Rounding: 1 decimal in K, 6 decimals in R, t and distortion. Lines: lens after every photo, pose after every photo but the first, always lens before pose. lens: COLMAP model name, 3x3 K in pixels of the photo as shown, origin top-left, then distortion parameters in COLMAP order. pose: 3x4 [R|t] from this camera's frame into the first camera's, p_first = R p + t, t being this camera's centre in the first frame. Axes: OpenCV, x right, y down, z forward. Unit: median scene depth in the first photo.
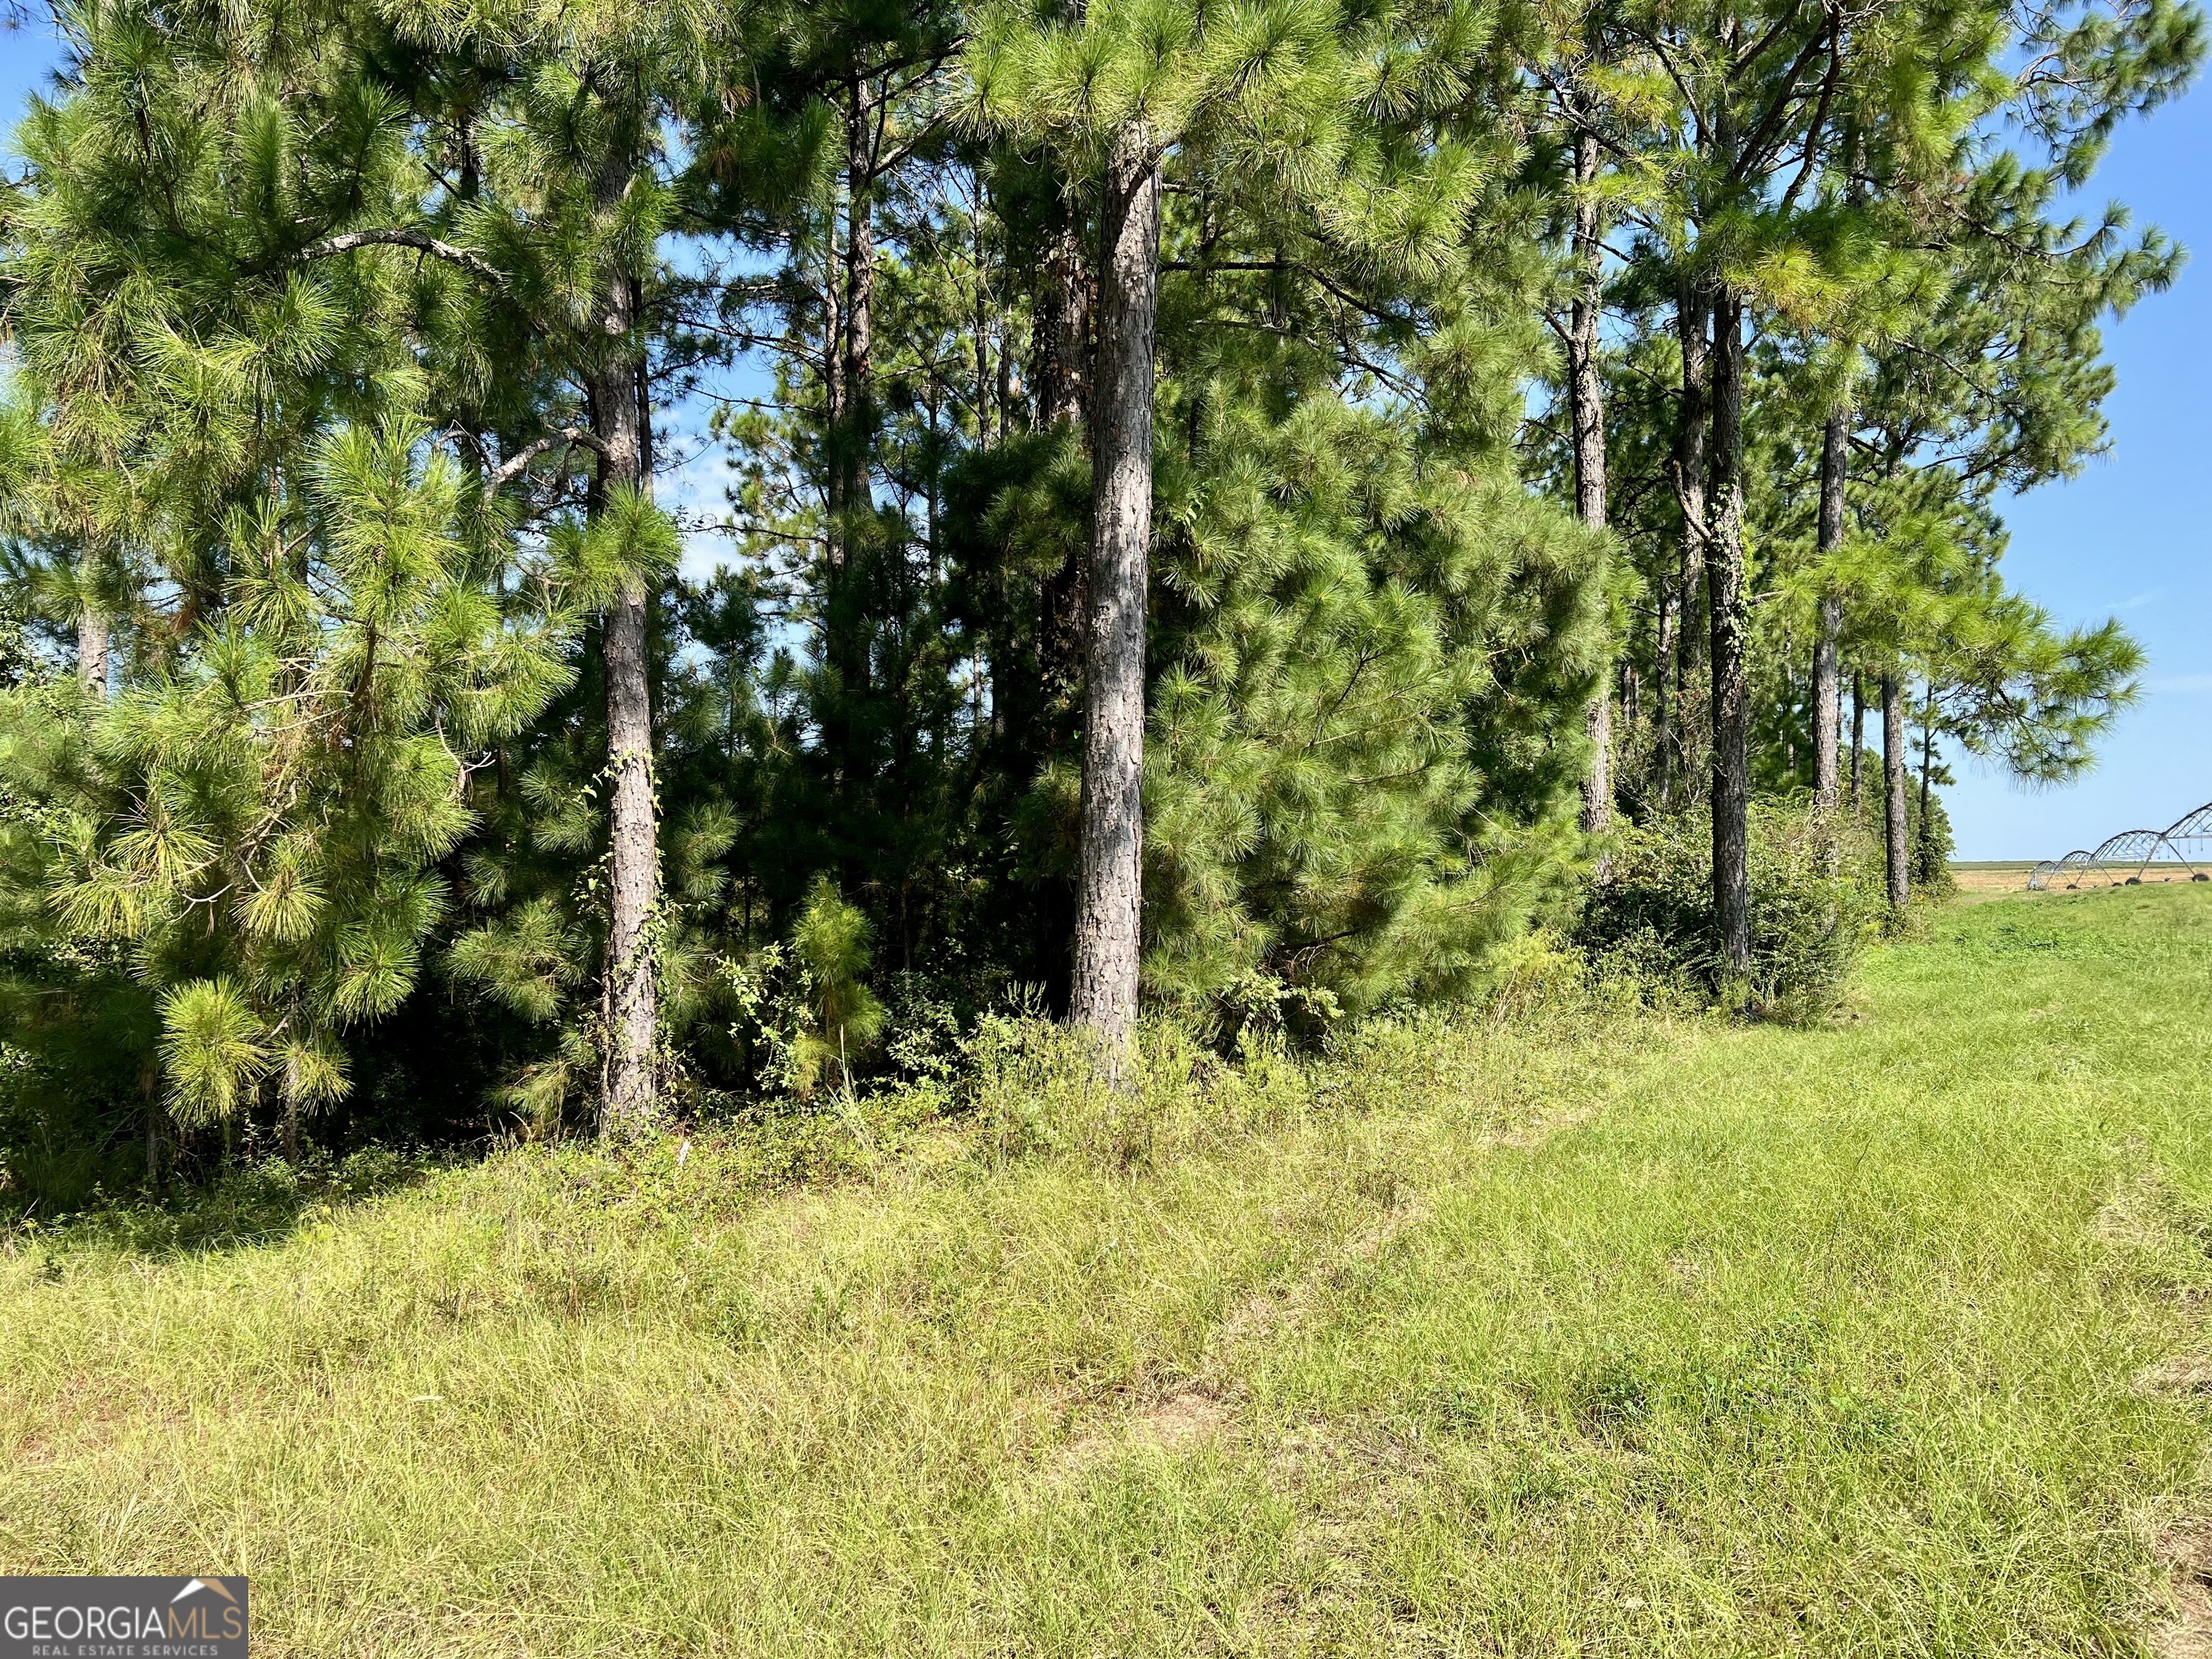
lens RADIAL K [[1661.5, 0, 1109.5], [0, 1661.5, 833.0], [0, 0, 1]] dist [0.053605, -0.059910]
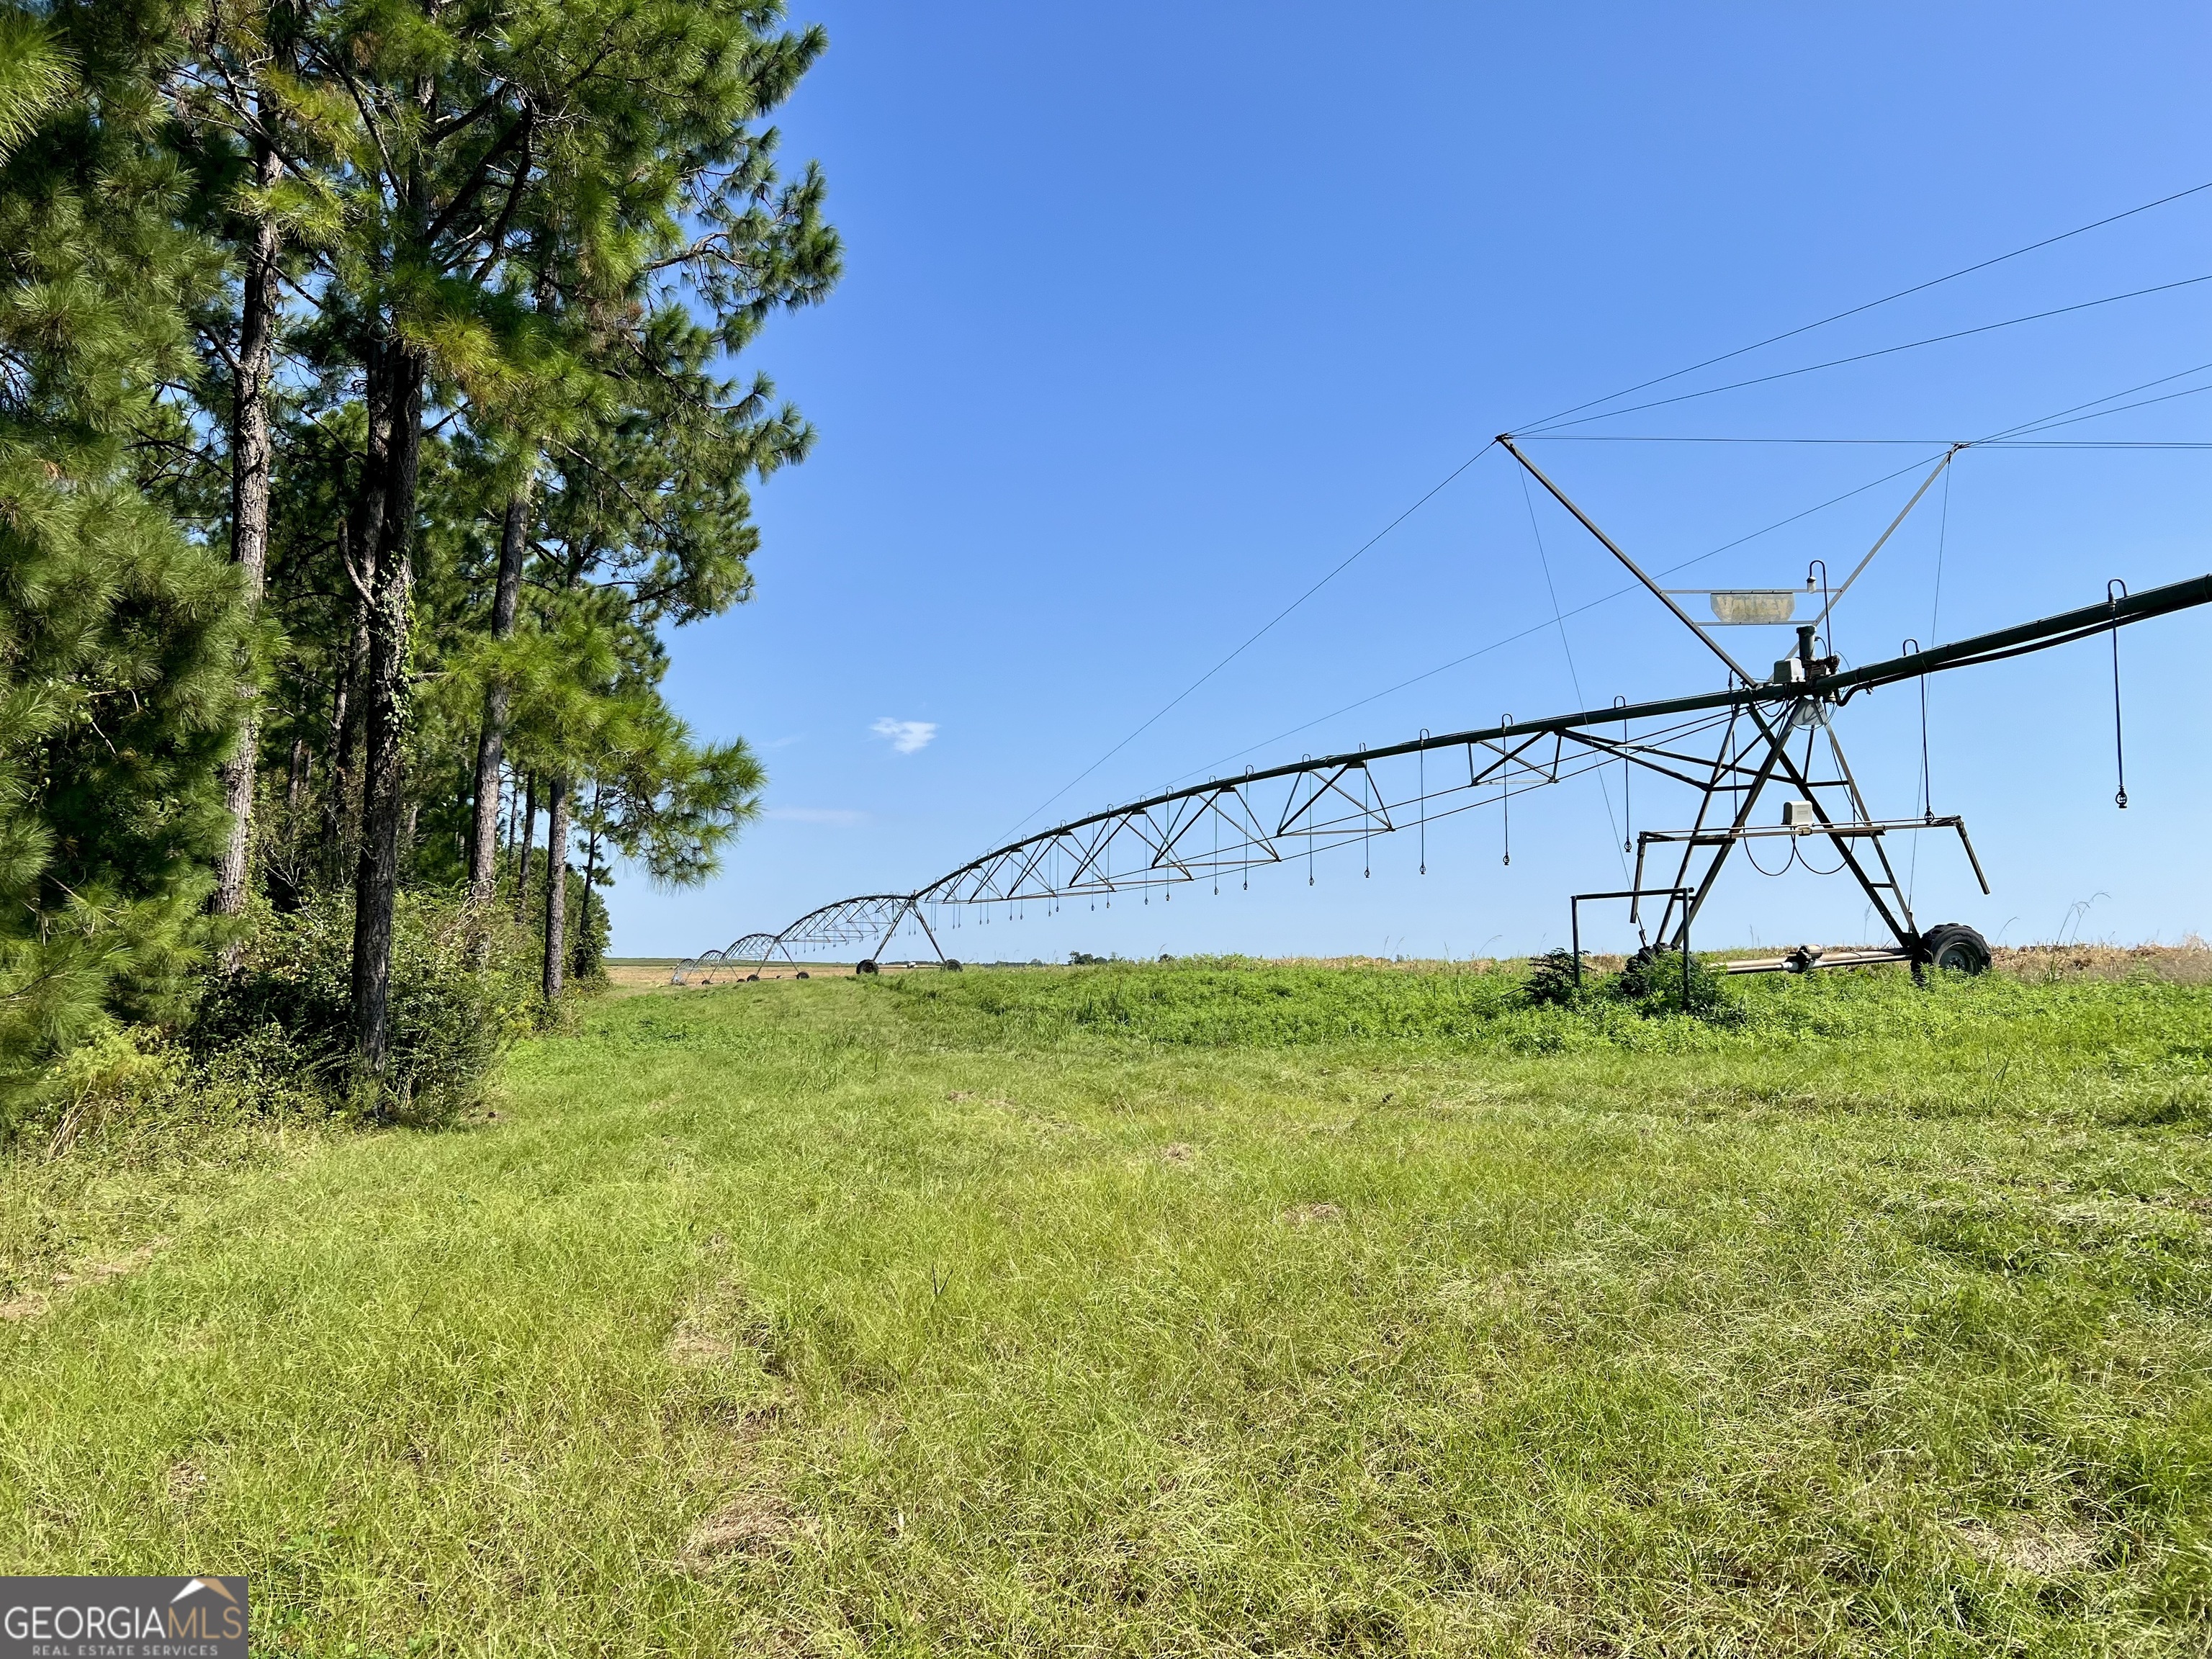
lens RADIAL K [[1661.5, 0, 1069.3], [0, 1661.5, 815.2], [0, 0, 1]] dist [0.053605, -0.059910]
pose [[0.742747, 0.081419, 0.664604, 0.040084], [-0.038070, 0.996109, -0.079485, 0.000629], [-0.668489, 0.033736, 0.742956, 0.054194]]
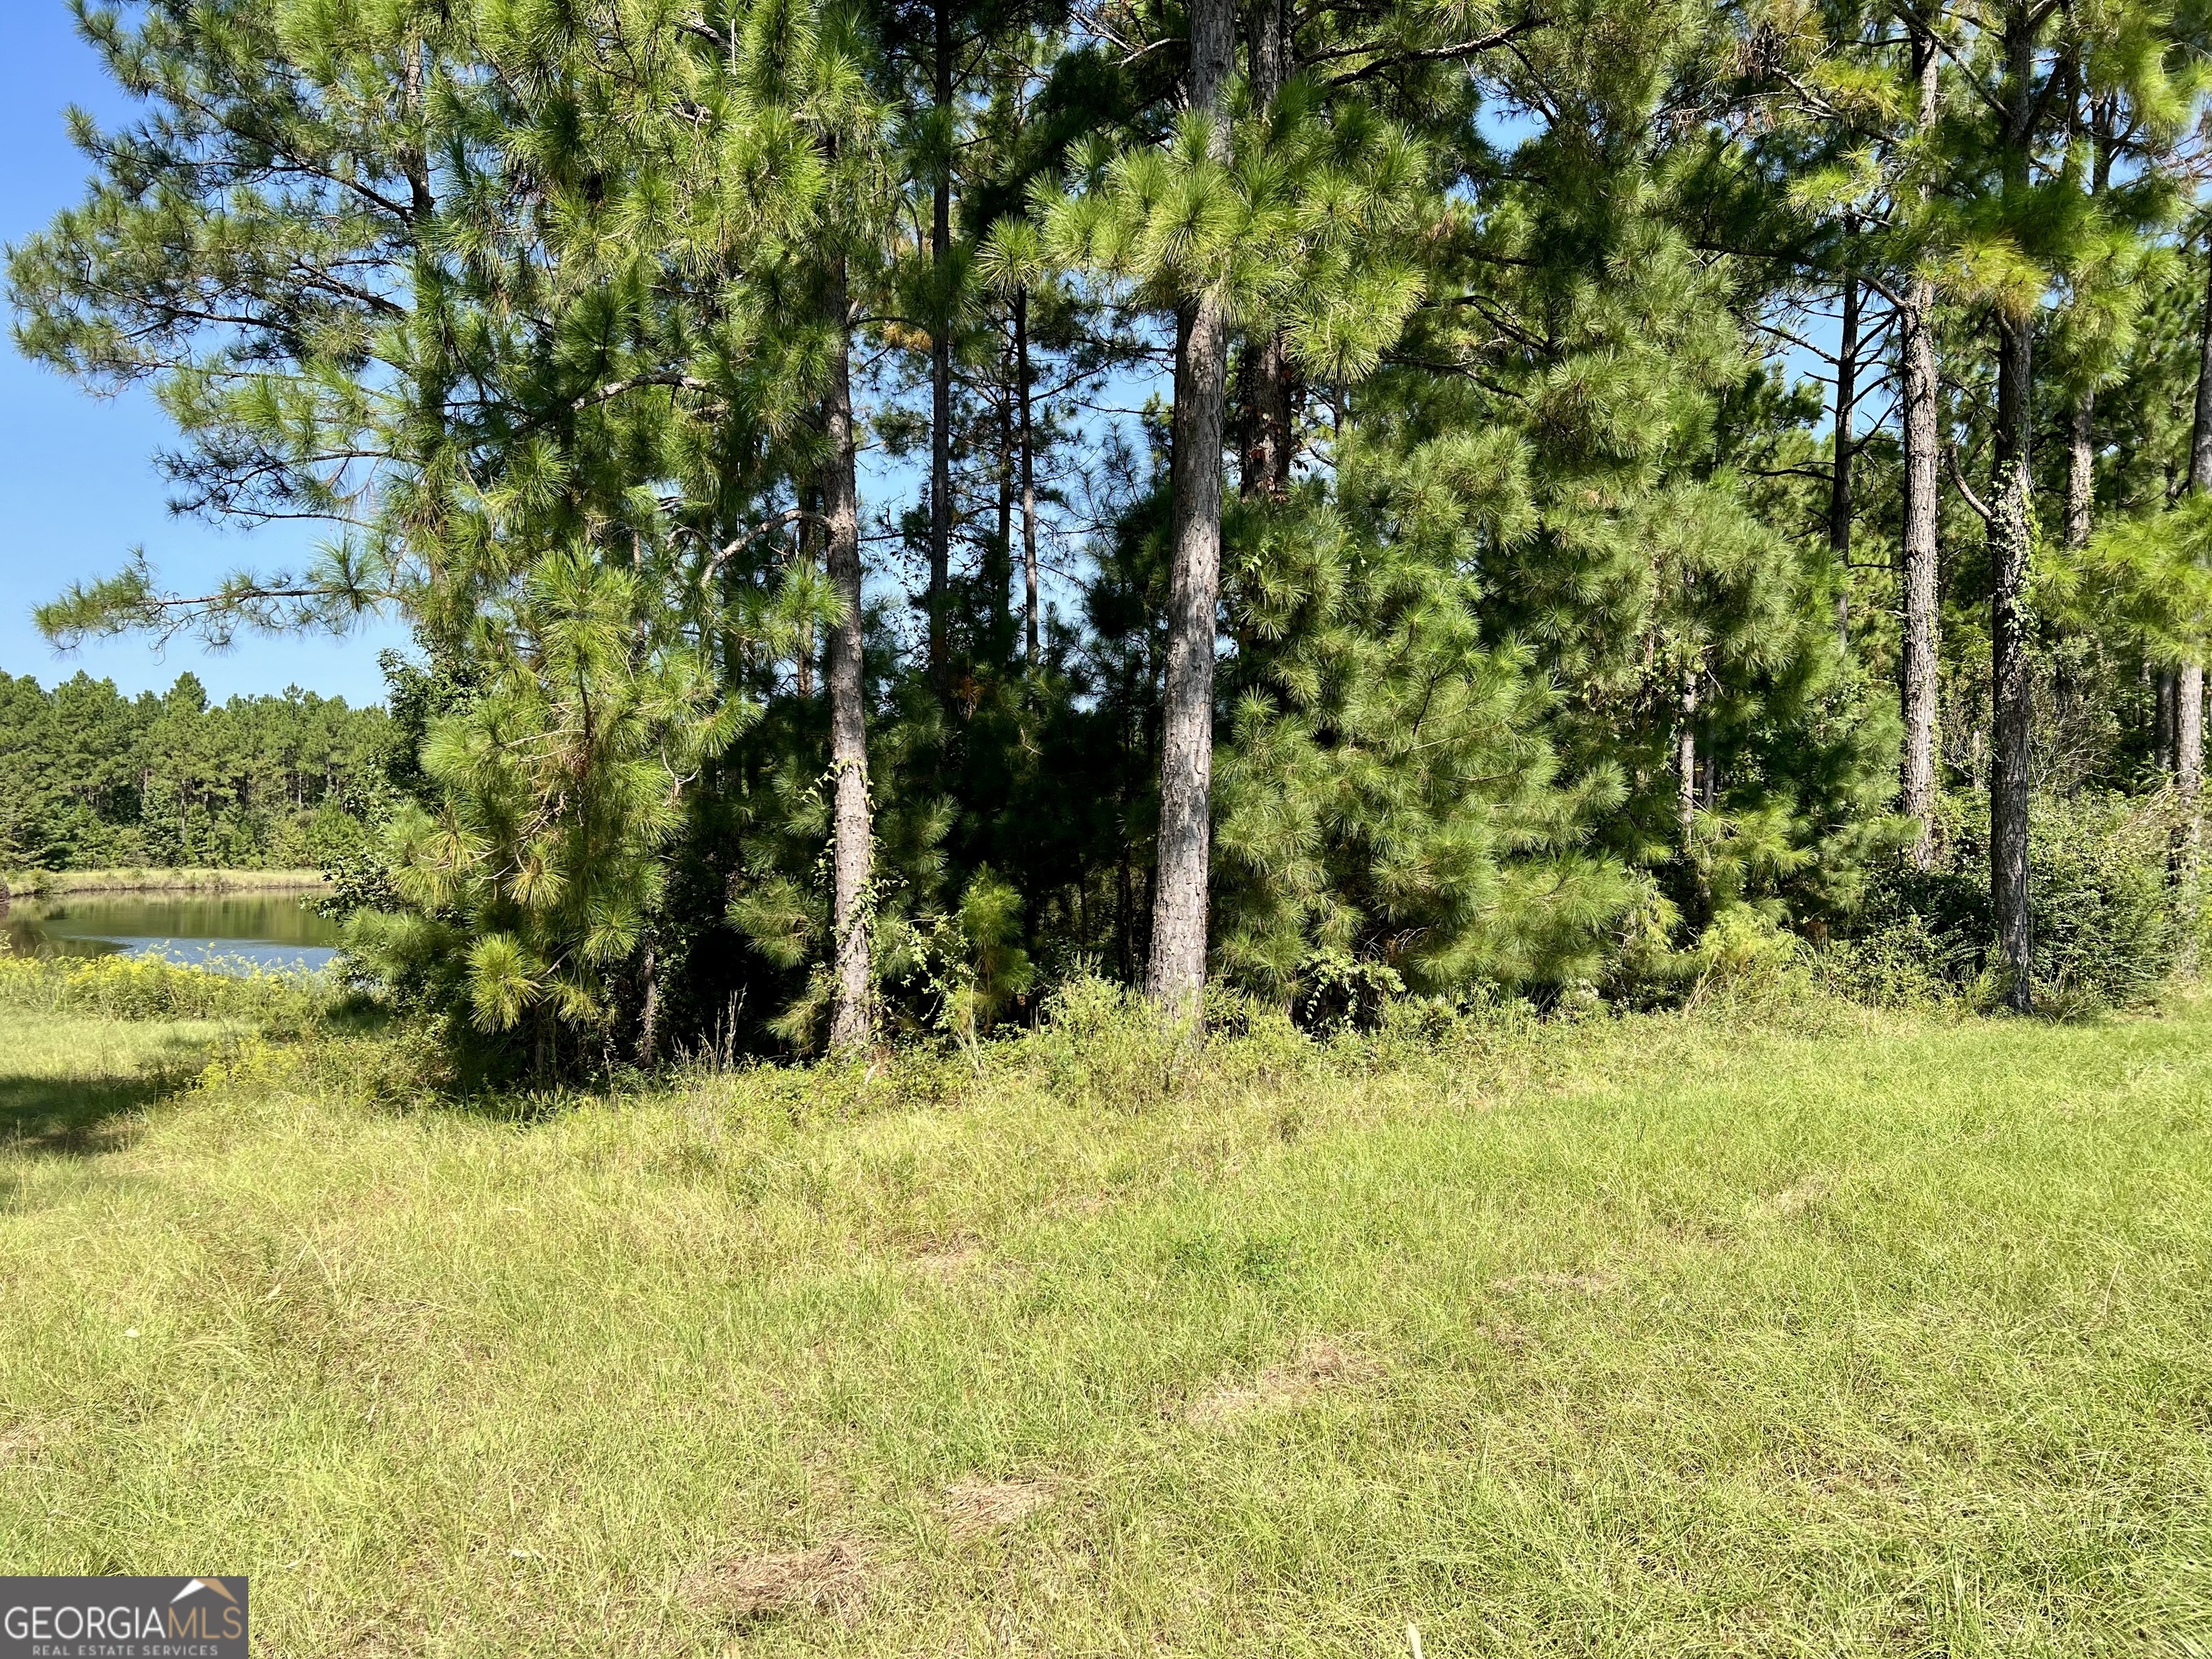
lens RADIAL K [[1661.5, 0, 1109.7], [0, 1661.5, 852.8], [0, 0, 1]] dist [0.053605, -0.059910]
pose [[0.955479, 0.016631, -0.294591, 0.193039], [-0.005729, 0.999268, 0.037831, -0.018762], [0.295004, -0.034459, 0.954874, -0.107047]]
